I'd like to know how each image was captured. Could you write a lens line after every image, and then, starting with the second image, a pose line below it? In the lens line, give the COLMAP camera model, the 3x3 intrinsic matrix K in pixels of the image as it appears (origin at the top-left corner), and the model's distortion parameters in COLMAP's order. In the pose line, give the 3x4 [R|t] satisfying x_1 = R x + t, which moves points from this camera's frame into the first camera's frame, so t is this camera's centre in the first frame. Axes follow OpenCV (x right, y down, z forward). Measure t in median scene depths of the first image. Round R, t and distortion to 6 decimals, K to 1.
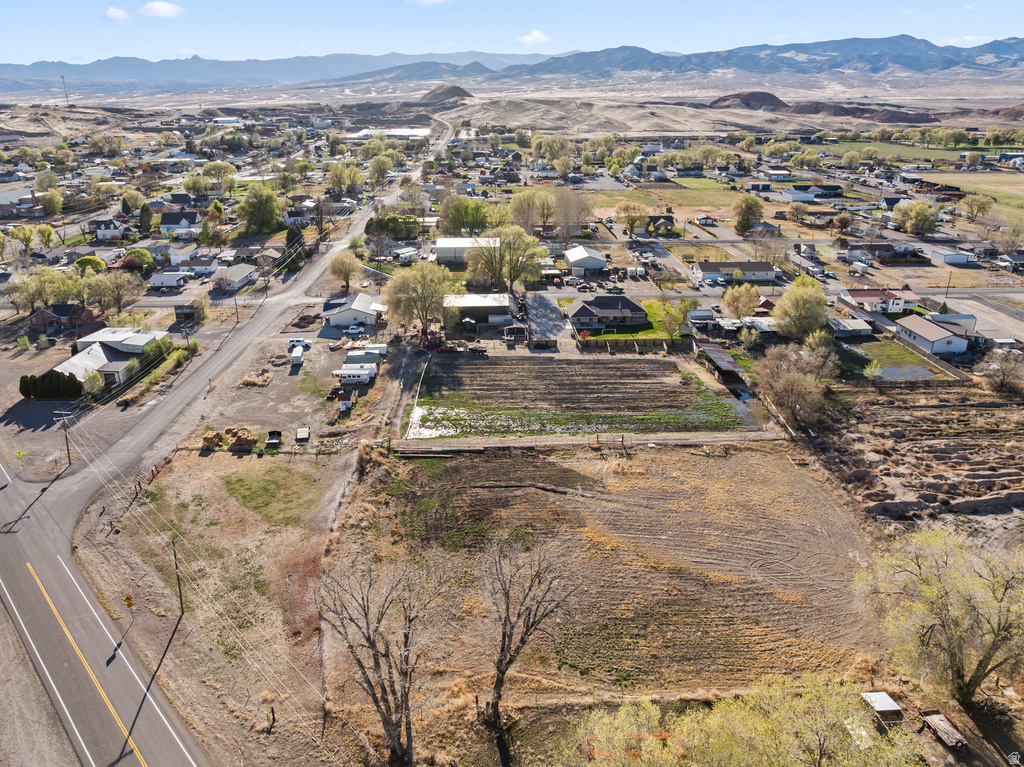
lens RADIAL K [[720.3, 0, 517.0], [0, 720.3, 378.0], [0, 0, 1]] dist [-0.039626, 0.005714]
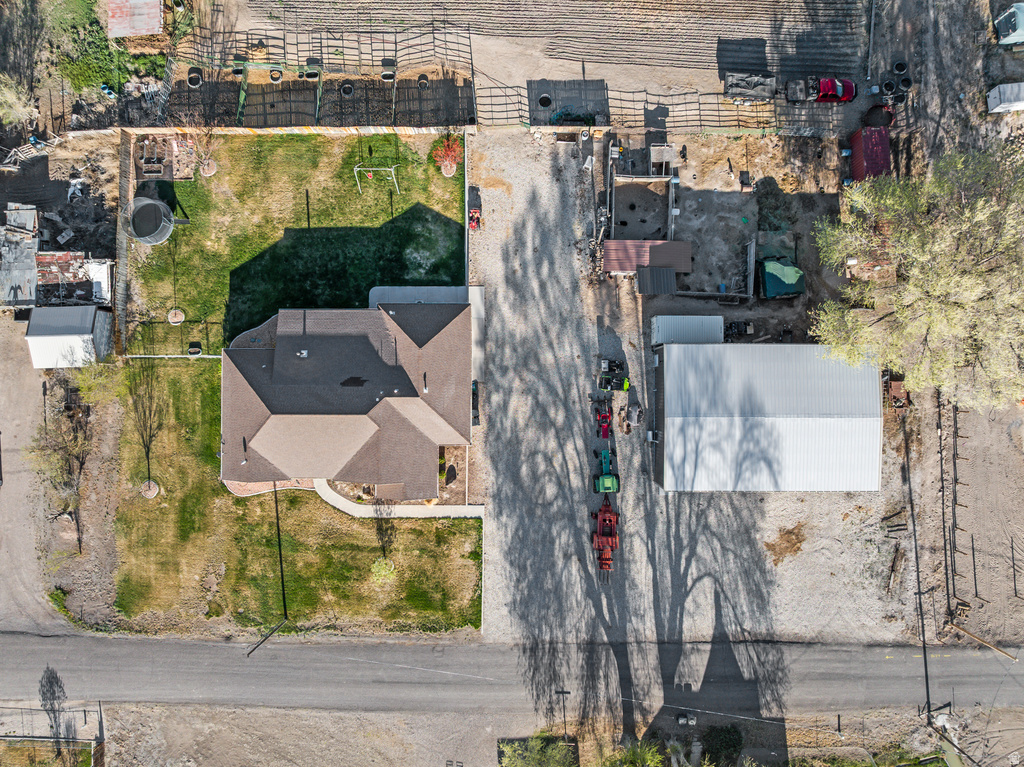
lens RADIAL K [[720.3, 0, 517.0], [0, 720.3, 378.0], [0, 0, 1]] dist [-0.039626, 0.005714]
pose [[-0.998583, -0.050285, 0.017427, 0.048449], [0.033625, -0.342321, 0.938981, -0.418724], [-0.041251, 0.938236, 0.343527, 0.967462]]
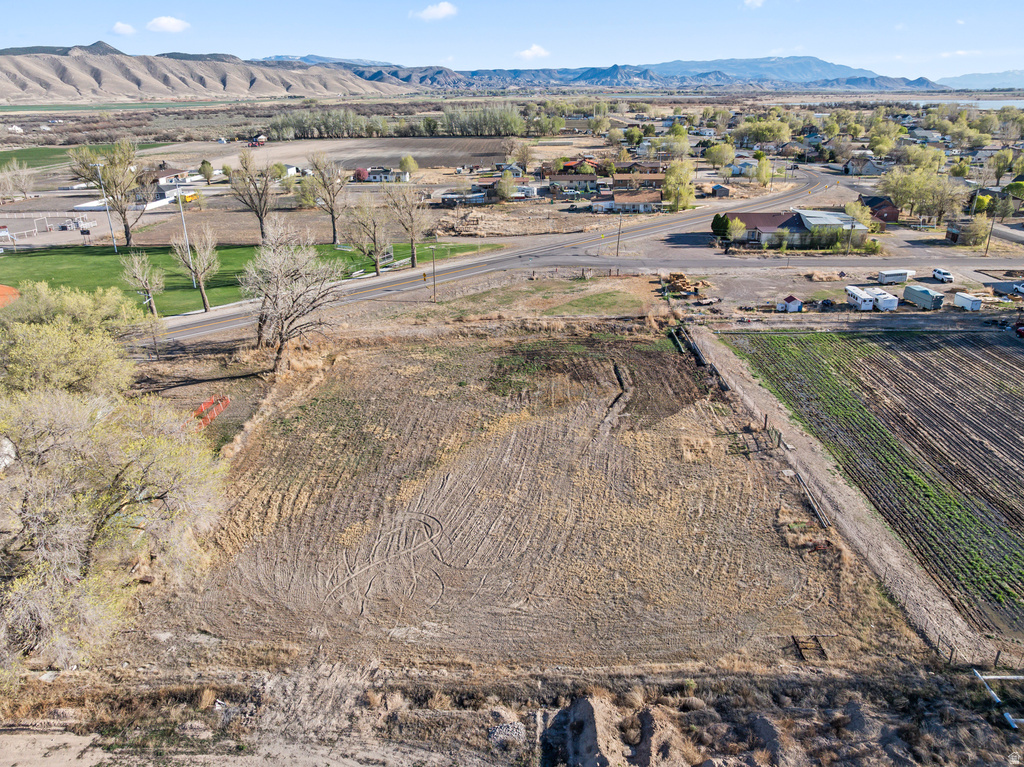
lens RADIAL K [[720.3, 0, 517.0], [0, 720.3, 378.0], [0, 0, 1]] dist [-0.039626, 0.005714]
pose [[-0.026460, 0.375277, -0.926535, 0.473913], [-0.352782, 0.863719, 0.359909, -0.066729], [0.935331, 0.336388, 0.109537, 0.499207]]
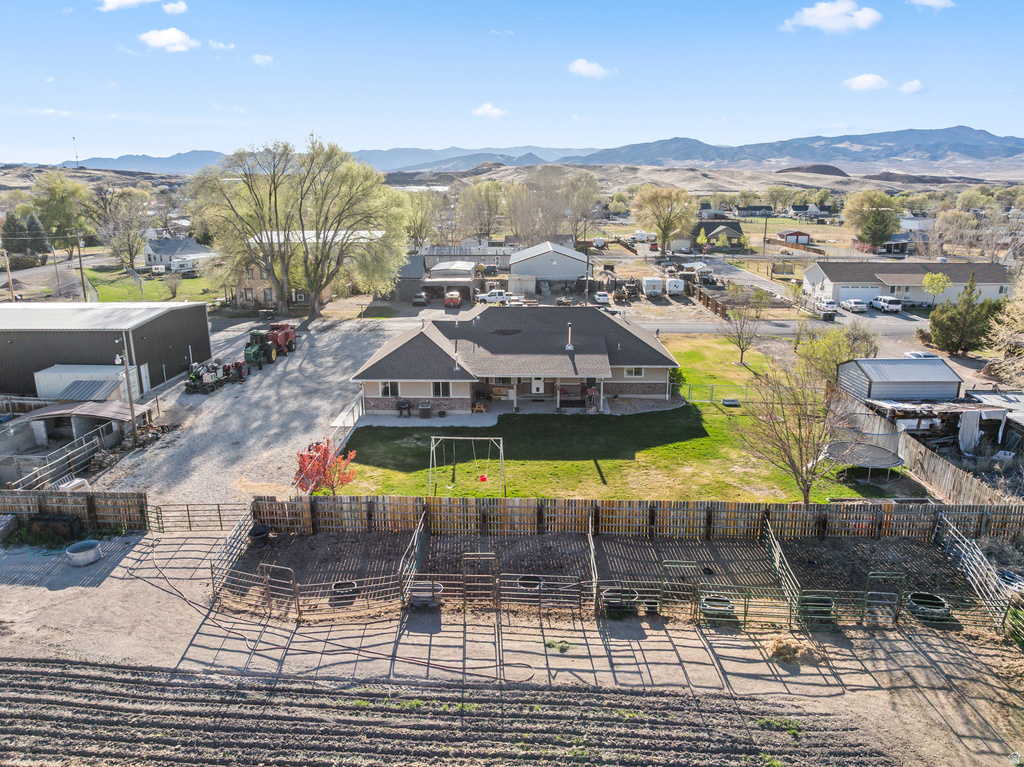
lens RADIAL K [[720.3, 0, 517.0], [0, 720.3, 378.0], [0, 0, 1]] dist [-0.039626, 0.005714]
pose [[0.997247, 0.017912, -0.071959, 0.153639], [-0.026272, 0.992789, -0.116962, -0.061237], [0.069345, 0.118531, 0.990526, 0.806909]]
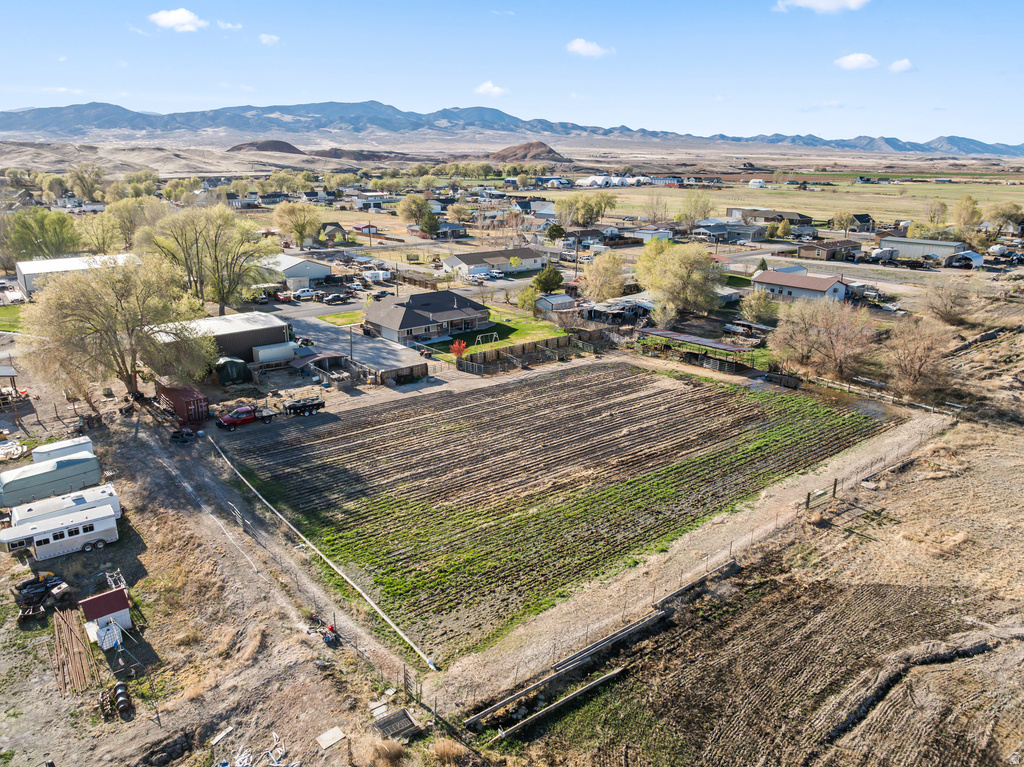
lens RADIAL K [[720.3, 0, 517.0], [0, 720.3, 378.0], [0, 0, 1]] dist [-0.039626, 0.005714]
pose [[0.795391, -0.171886, 0.581213, -0.205700], [0.216342, 0.976290, -0.007340, -0.022085], [-0.566171, 0.131579, 0.813718, 0.499652]]
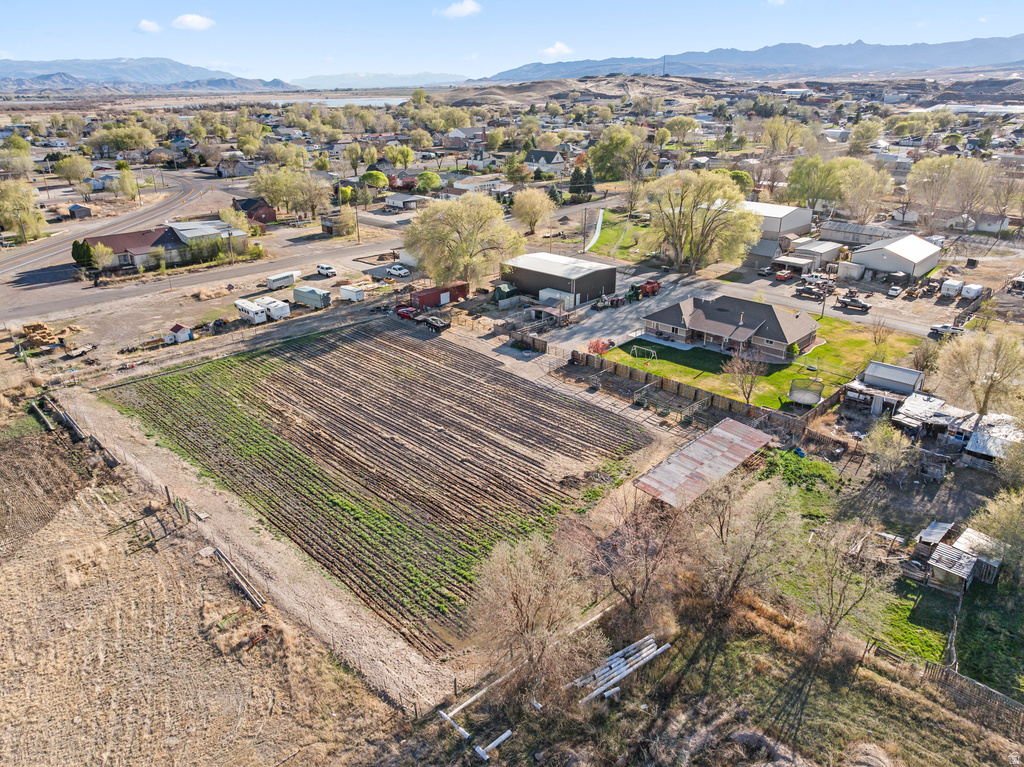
lens RADIAL K [[720.3, 0, 517.0], [0, 720.3, 378.0], [0, 0, 1]] dist [-0.039626, 0.005714]
pose [[0.689663, 0.273079, -0.670666, 0.422146], [-0.262398, 0.957466, 0.120026, -0.085526], [0.674916, 0.093204, 0.731984, 0.547432]]
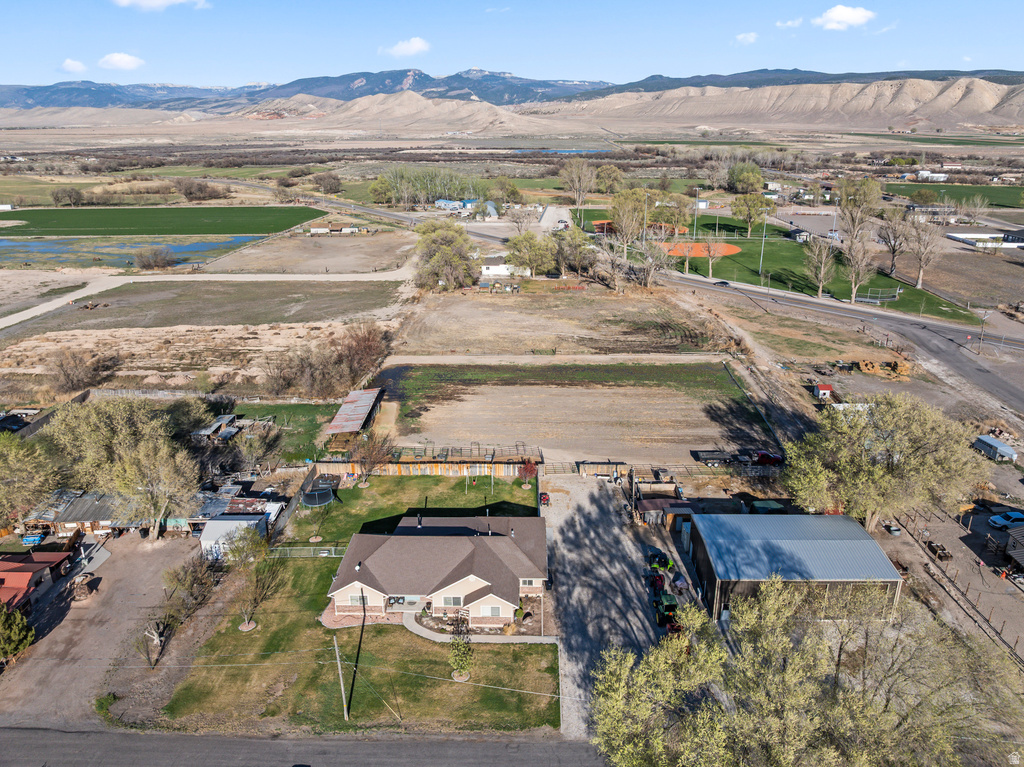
lens RADIAL K [[720.3, 0, 517.0], [0, 720.3, 378.0], [0, 0, 1]] dist [-0.039626, 0.005714]
pose [[-0.997670, -0.017927, 0.065826, 0.067023], [0.029334, 0.758402, 0.651127, -0.457374], [-0.061595, 0.651540, -0.756109, 1.343497]]
